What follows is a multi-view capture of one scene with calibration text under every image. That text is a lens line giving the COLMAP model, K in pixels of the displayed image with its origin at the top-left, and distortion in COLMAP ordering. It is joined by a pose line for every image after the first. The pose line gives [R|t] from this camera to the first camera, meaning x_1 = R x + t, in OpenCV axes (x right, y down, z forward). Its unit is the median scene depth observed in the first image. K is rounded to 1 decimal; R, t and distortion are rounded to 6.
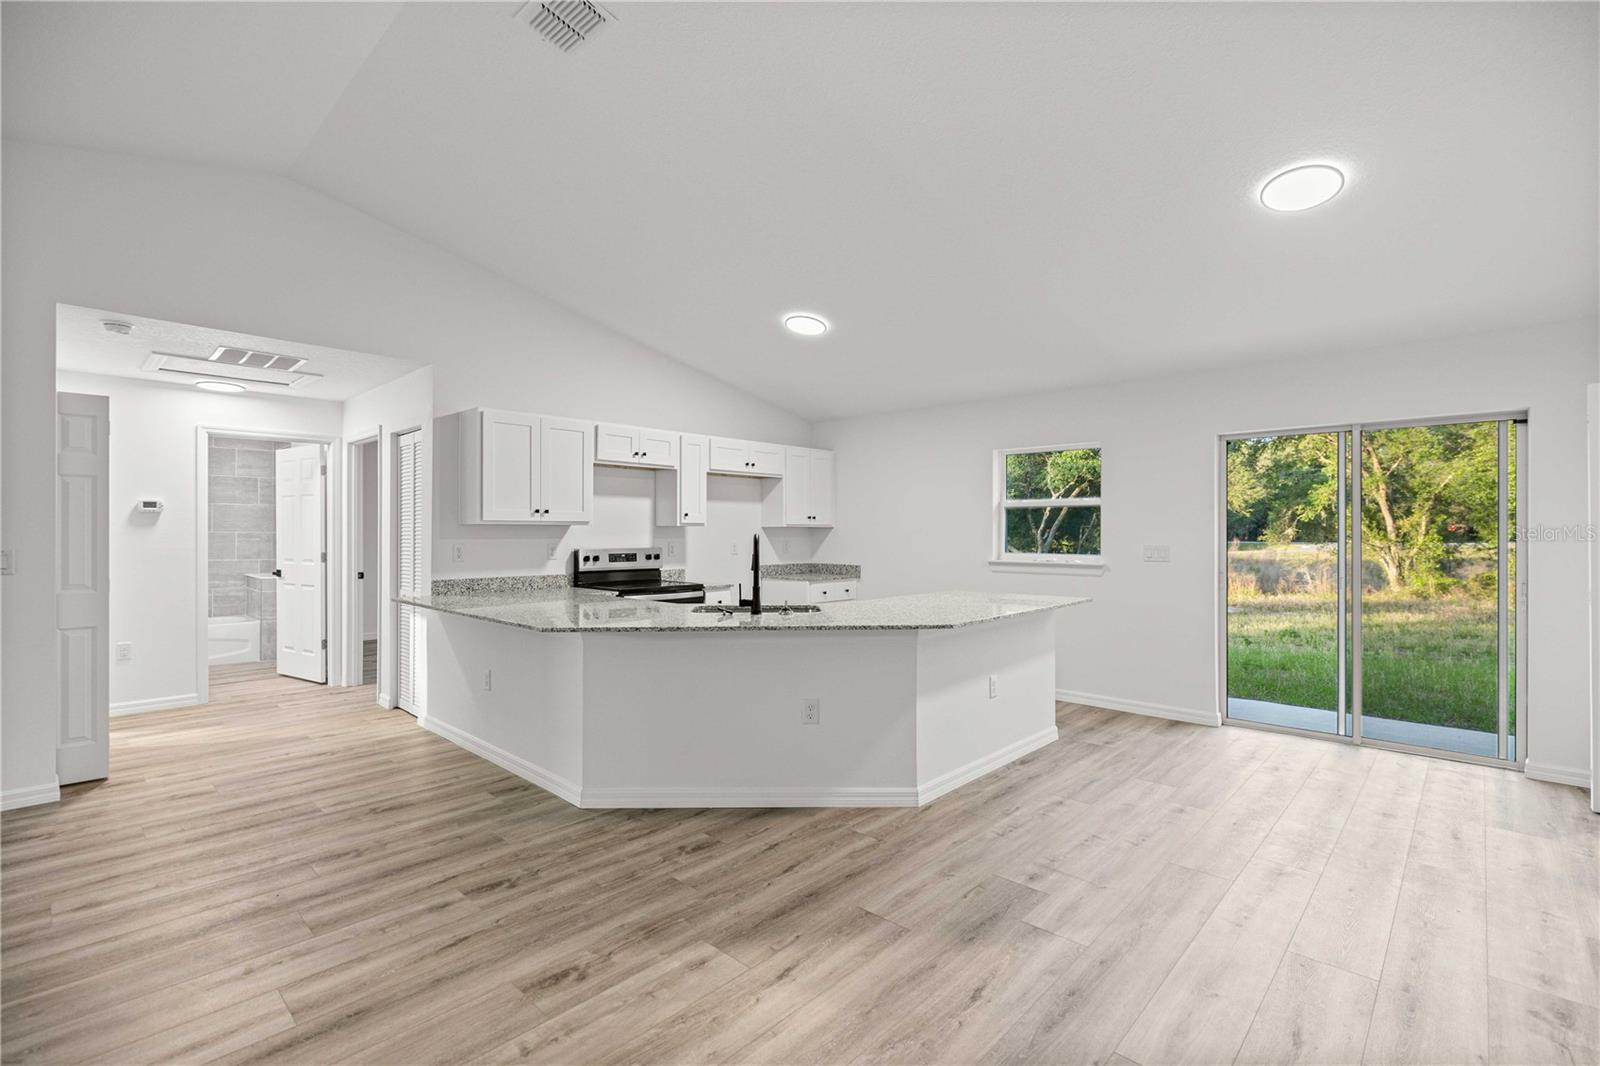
lens RADIAL K [[718.2, 0, 795.9], [0, 718.2, 533.2], [0, 0, 1]] dist [-0.004165, -0.000387]
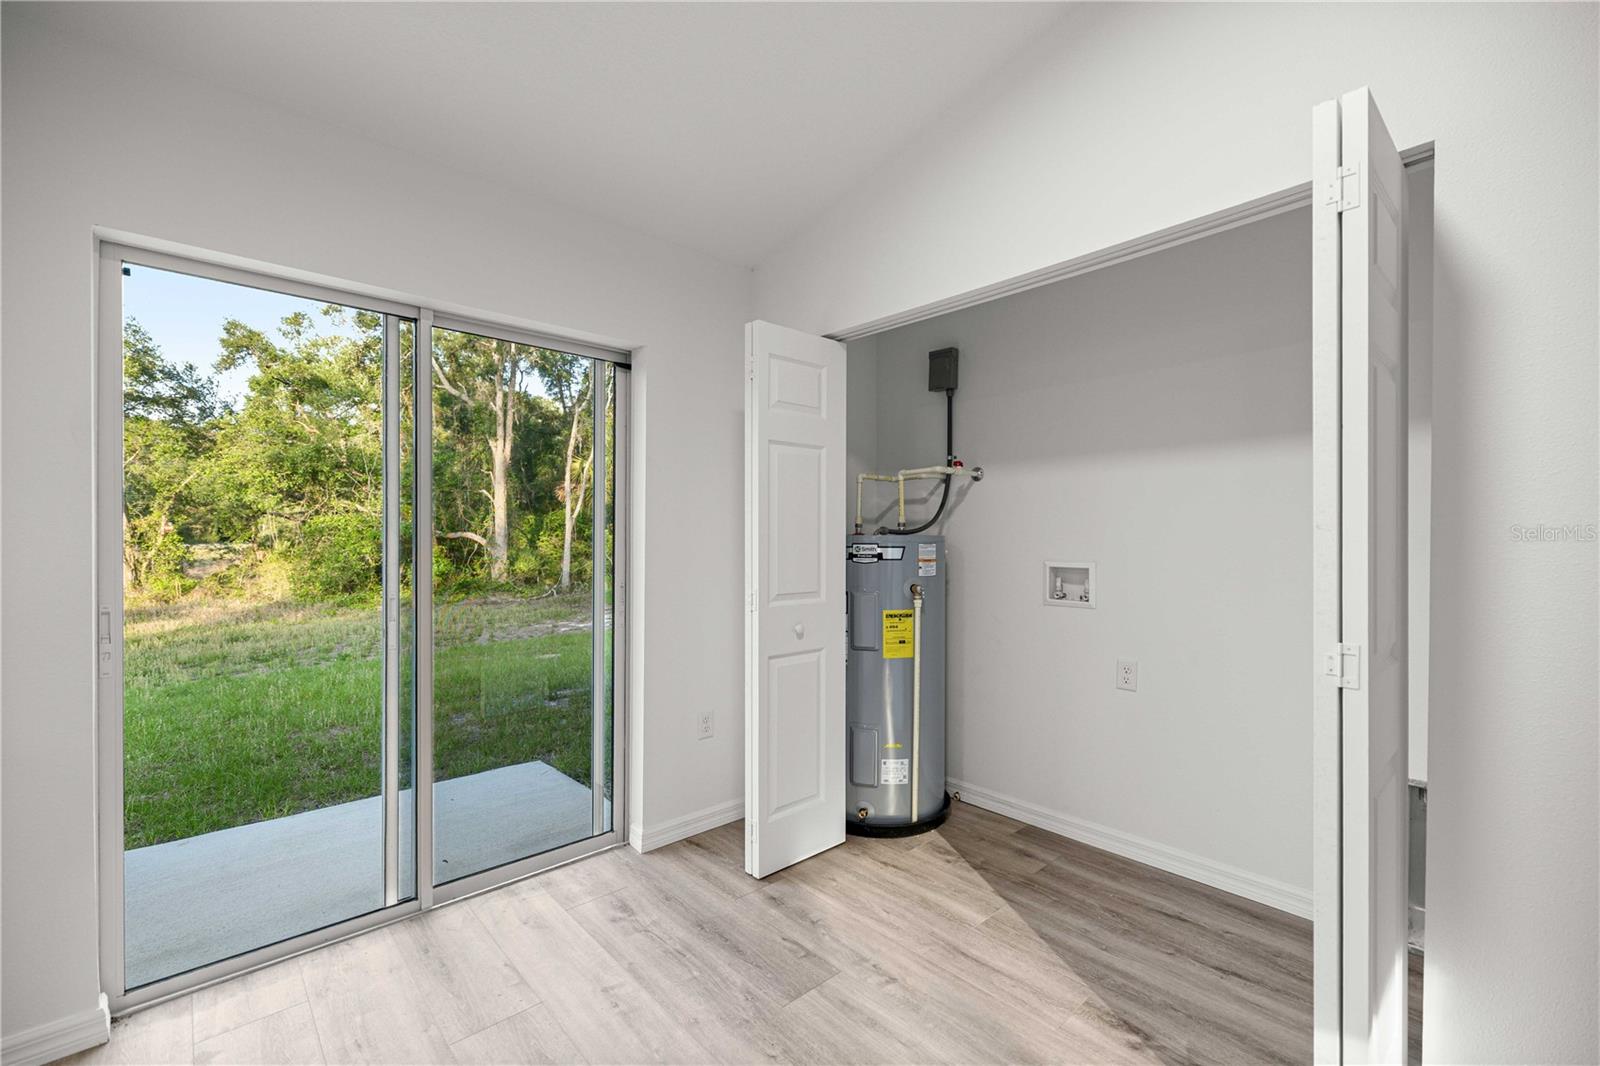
lens RADIAL K [[671.0, 0, 796.8], [0, 671.0, 543.6], [0, 0, 1]] dist [0.001712, 0.000166]
pose [[0.067396, -0.007482, 0.997698, 0.255712], [-0.004549, 0.999959, 0.007806, 0.013468], [-0.997716, -0.005065, 0.067359, 0.575388]]
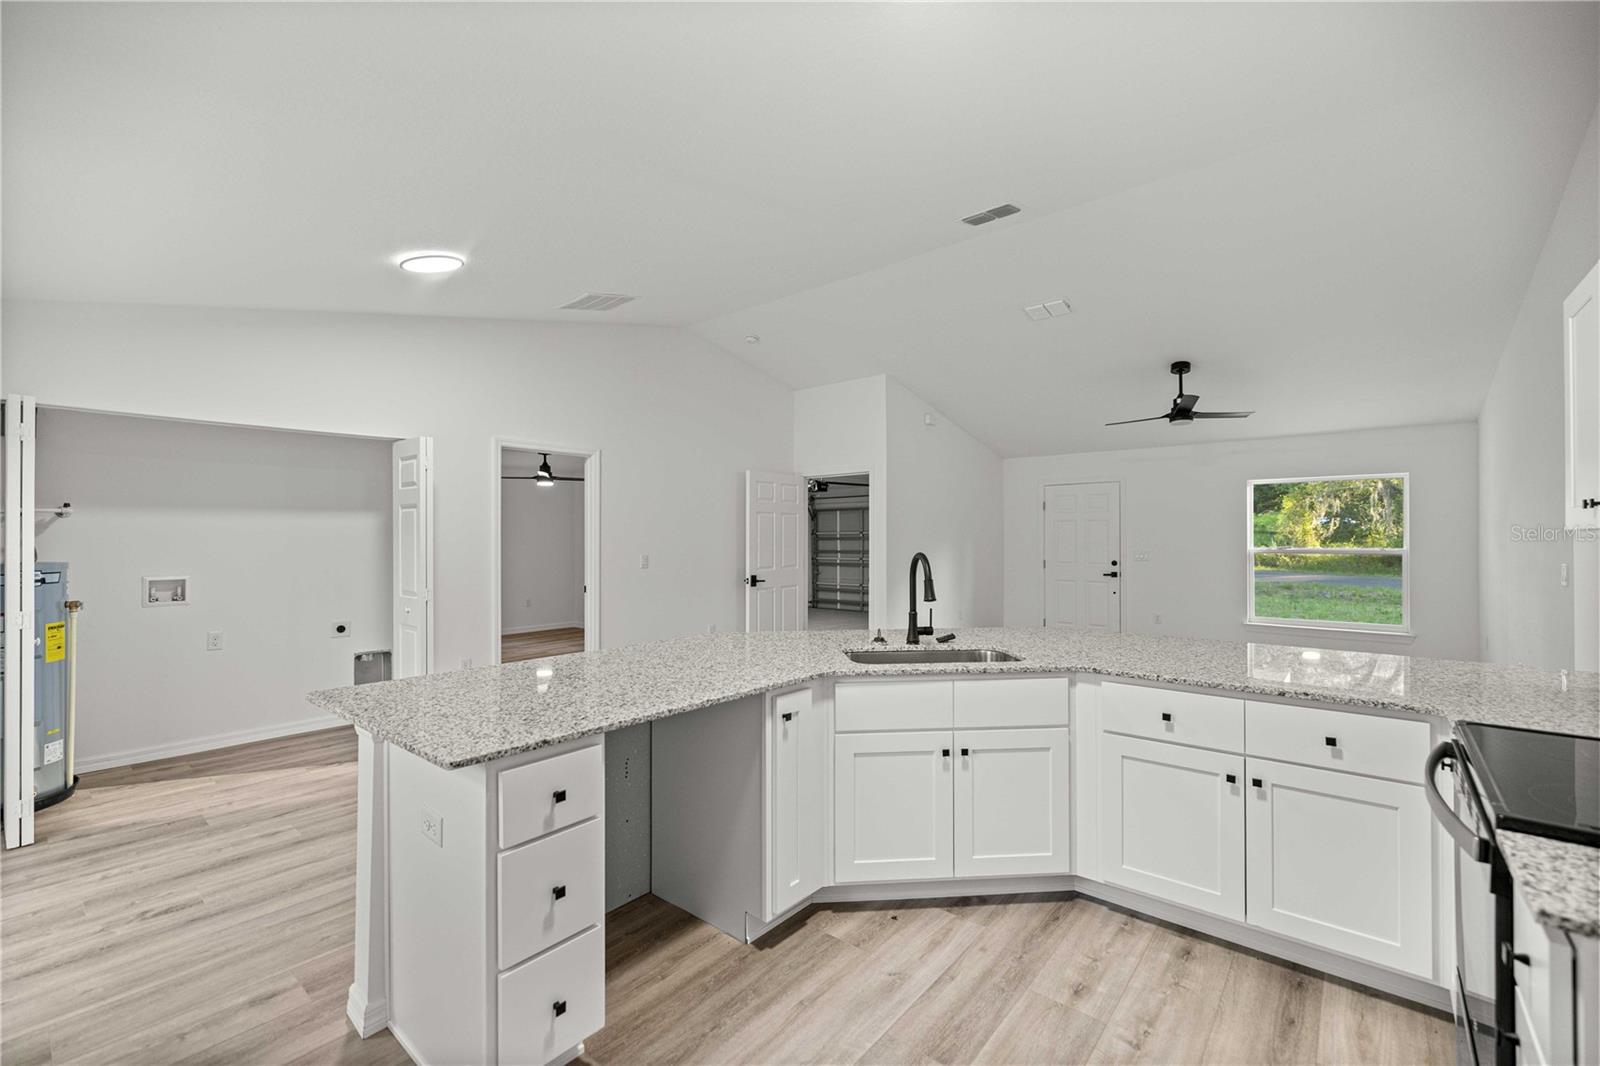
lens RADIAL K [[671.0, 0, 796.8], [0, 671.0, 543.6], [0, 0, 1]] dist [0.001712, 0.000166]
pose [[-0.998371, 0.003038, -0.056976, 0.089666], [0.002550, 0.999959, 0.008641, -0.012970], [0.057000, 0.008482, -0.998338, 1.244250]]
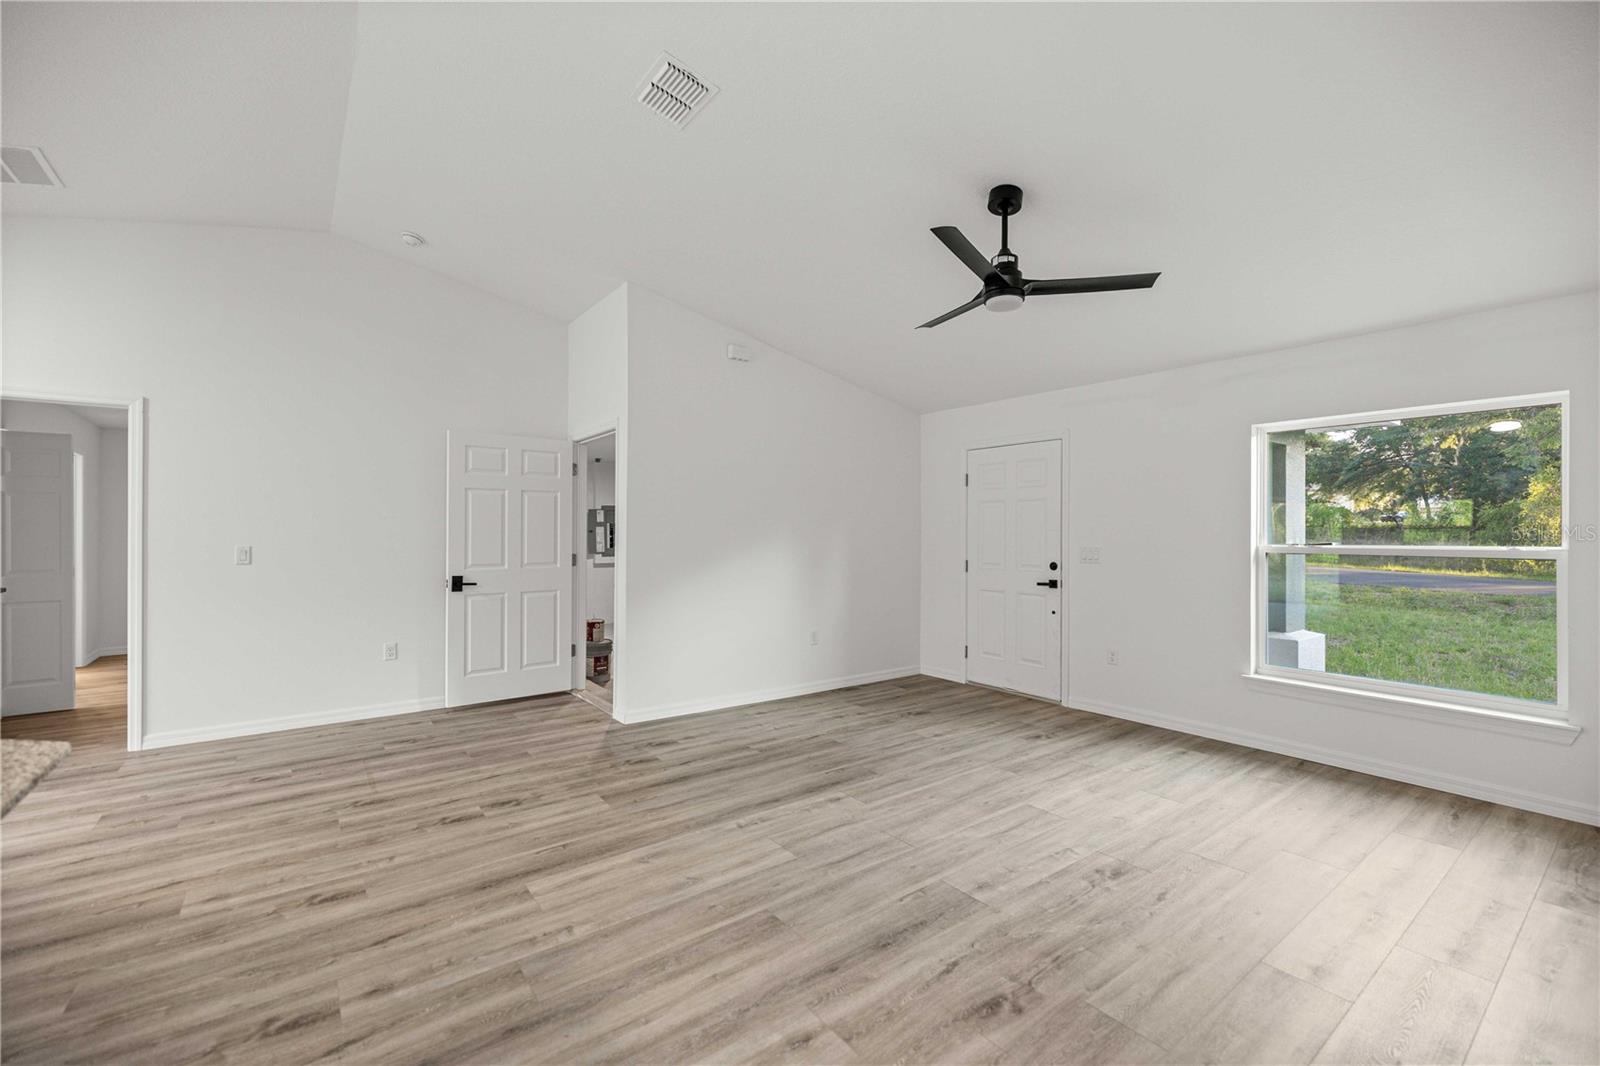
lens RADIAL K [[673.7, 0, 800.0], [0, 673.7, 533.0], [0, 0, 1]] dist [0.005354, 0.000203]
pose [[-0.986235, -0.001723, 0.165340, -0.516938], [-0.001672, 0.999999, 0.000448, -0.001641], [-0.165340, 0.000165, -0.986237, 0.791696]]
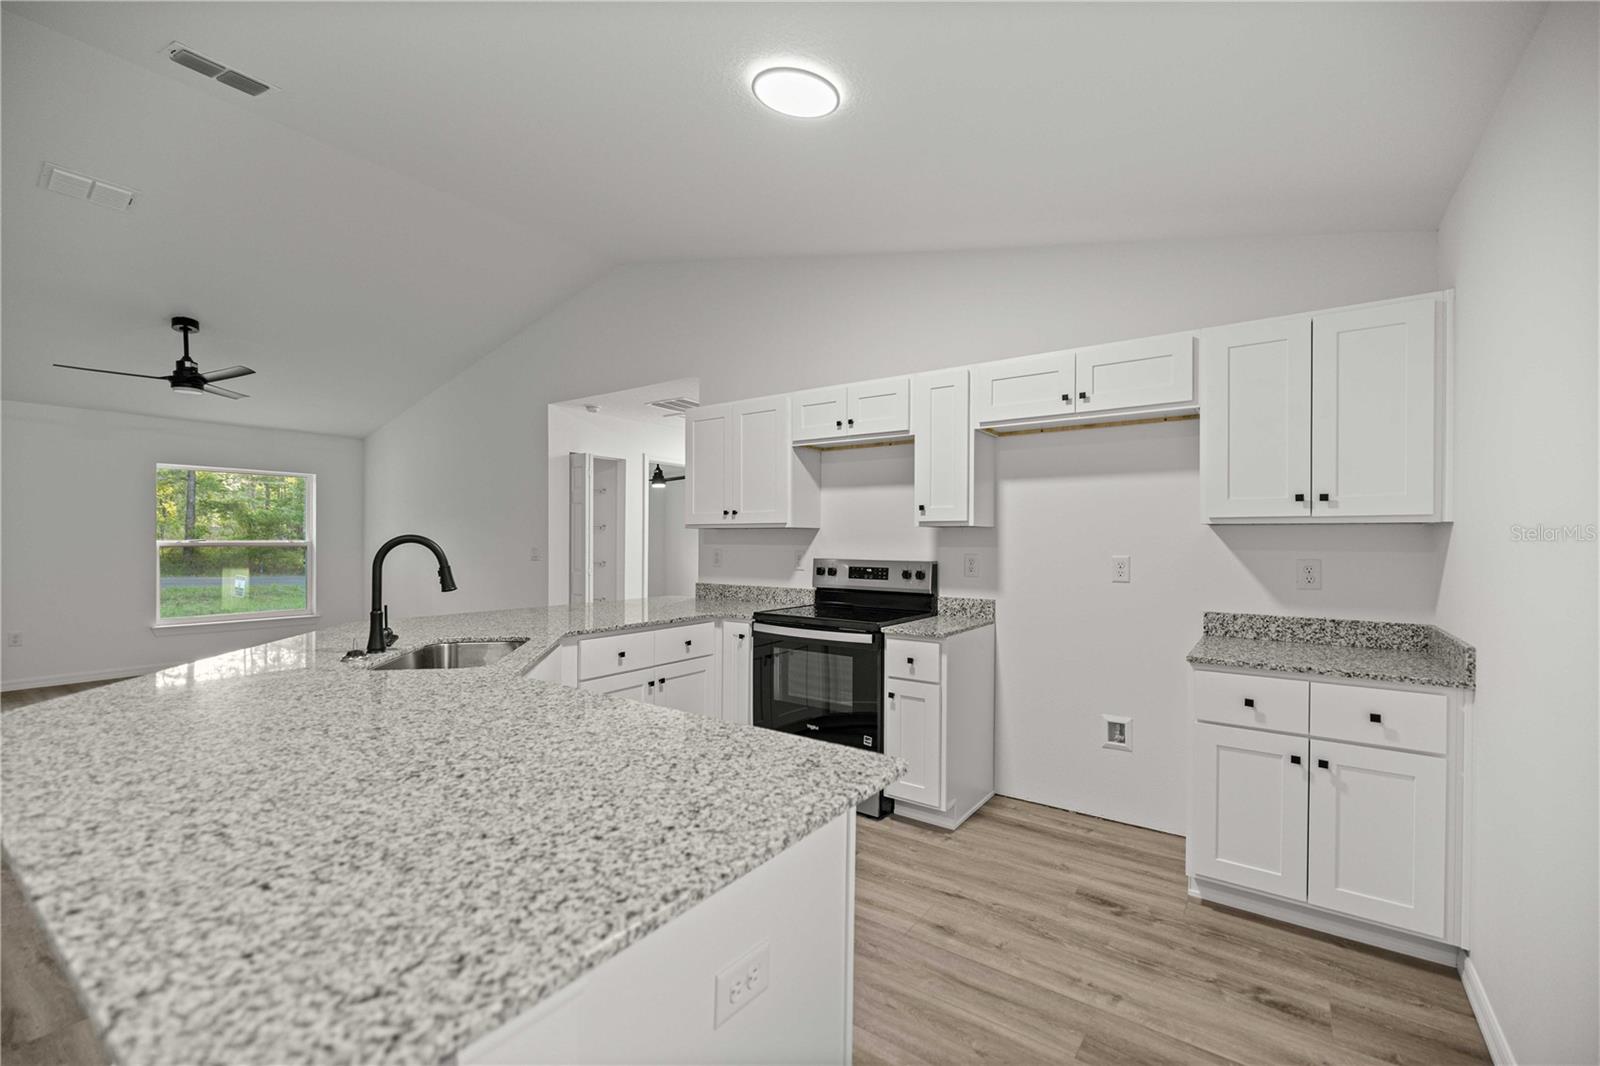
lens RADIAL K [[671.0, 0, 796.8], [0, 671.0, 543.6], [0, 0, 1]] dist [0.001712, 0.000166]
pose [[0.133637, 0.006766, -0.991007, 0.430515], [-0.005139, 0.999968, 0.006134, 0.001427], [0.991017, 0.004273, 0.133667, 0.898892]]
